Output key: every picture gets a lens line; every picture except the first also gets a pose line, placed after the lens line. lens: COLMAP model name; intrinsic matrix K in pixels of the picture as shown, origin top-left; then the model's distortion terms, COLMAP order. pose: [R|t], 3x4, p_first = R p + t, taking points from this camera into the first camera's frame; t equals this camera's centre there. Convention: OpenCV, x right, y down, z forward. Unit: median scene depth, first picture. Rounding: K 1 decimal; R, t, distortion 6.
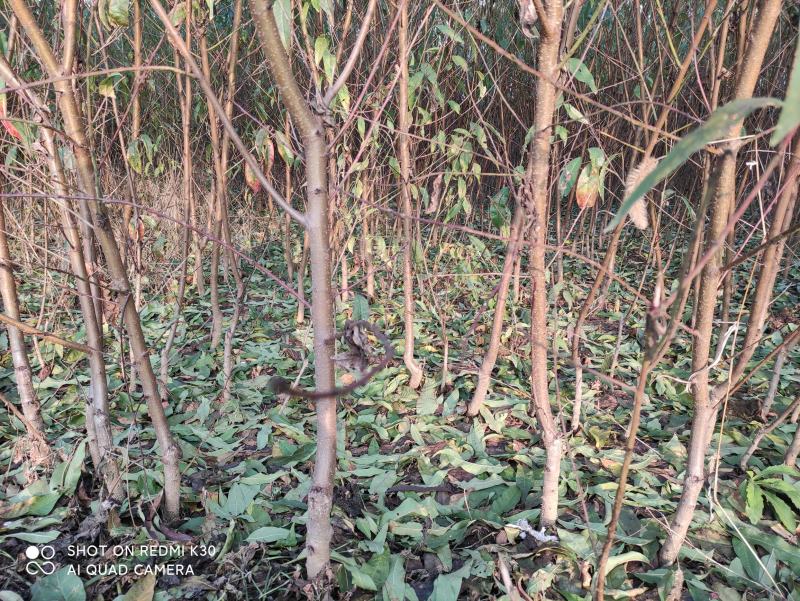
lens RADIAL K [[588.9, 0, 395.6], [0, 588.9, 300.1], [0, 0, 1]] dist [0.049839, -0.042099]
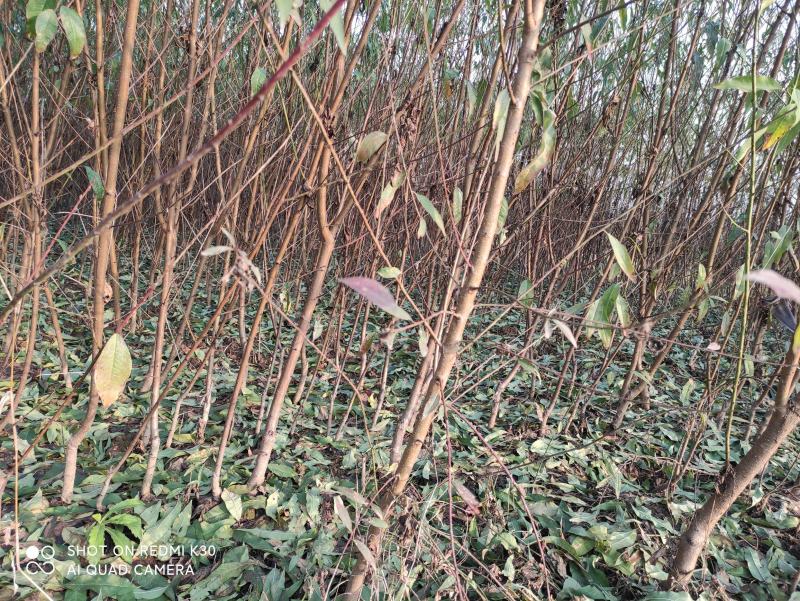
lens RADIAL K [[588.9, 0, 396.6], [0, 588.9, 299.6], [0, 0, 1]] dist [0.049839, -0.042099]
pose [[0.684244, -0.029456, 0.728658, 0.165255], [0.050806, 0.998682, -0.007337, -0.043181], [-0.727482, 0.042040, 0.684838, -0.090765]]
